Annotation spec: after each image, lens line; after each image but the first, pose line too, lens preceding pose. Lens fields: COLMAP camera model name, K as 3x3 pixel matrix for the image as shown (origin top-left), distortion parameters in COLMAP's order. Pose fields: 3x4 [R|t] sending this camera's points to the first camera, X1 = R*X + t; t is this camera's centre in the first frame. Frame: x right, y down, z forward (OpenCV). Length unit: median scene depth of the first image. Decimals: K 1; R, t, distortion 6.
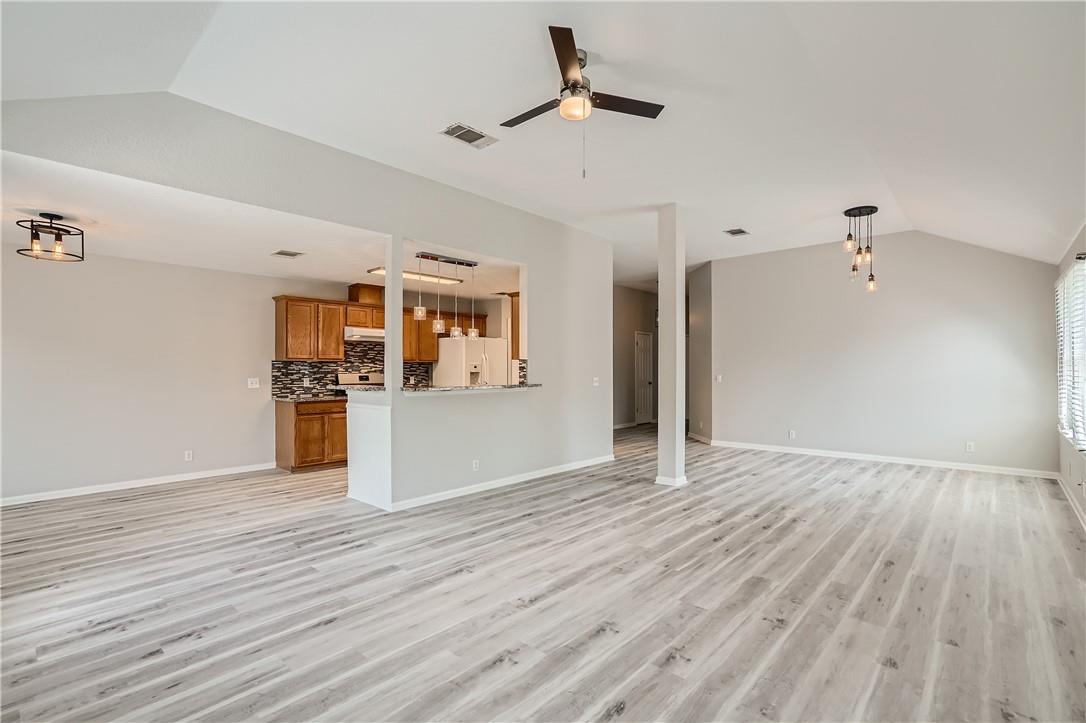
lens RADIAL K [[502.3, 0, 555.2], [0, 502.3, 375.3], [0, 0, 1]] dist [-0.013015, 0.010046]
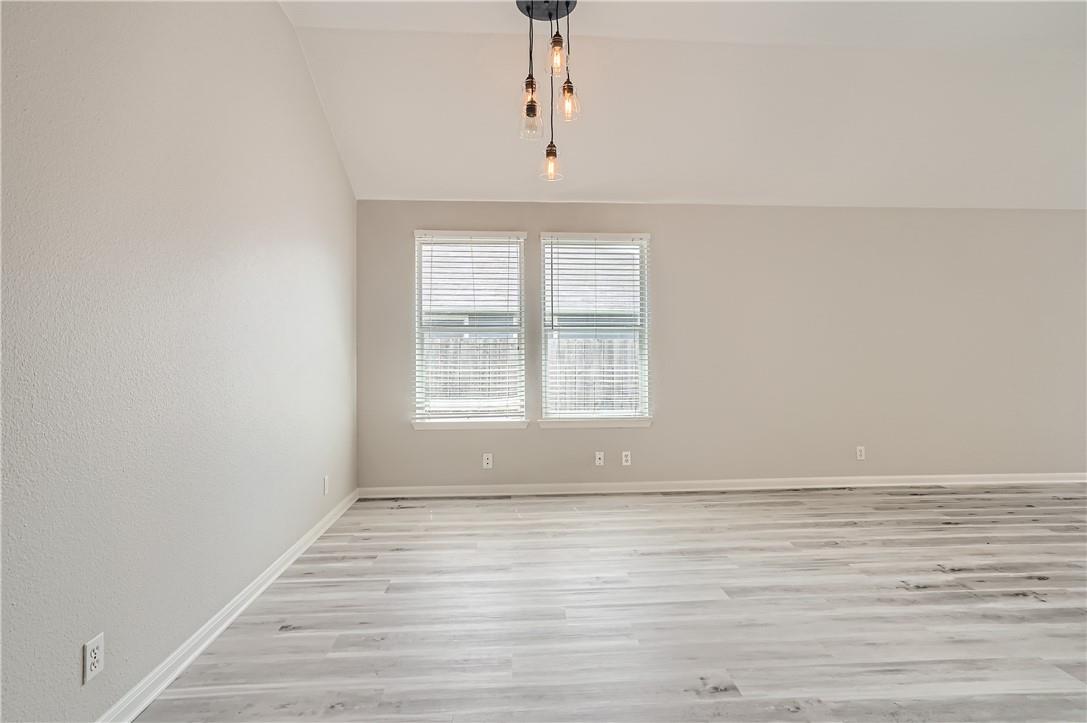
lens RADIAL K [[550.1, 0, 551.5], [0, 550.1, 355.5], [0, 0, 1]] dist [-0.020603, 0.018343]
pose [[-0.705147, -0.003381, 0.709053, 0.296734], [0.012581, 0.999772, 0.017280, -0.003306], [-0.708949, 0.021106, -0.704944, 1.583842]]
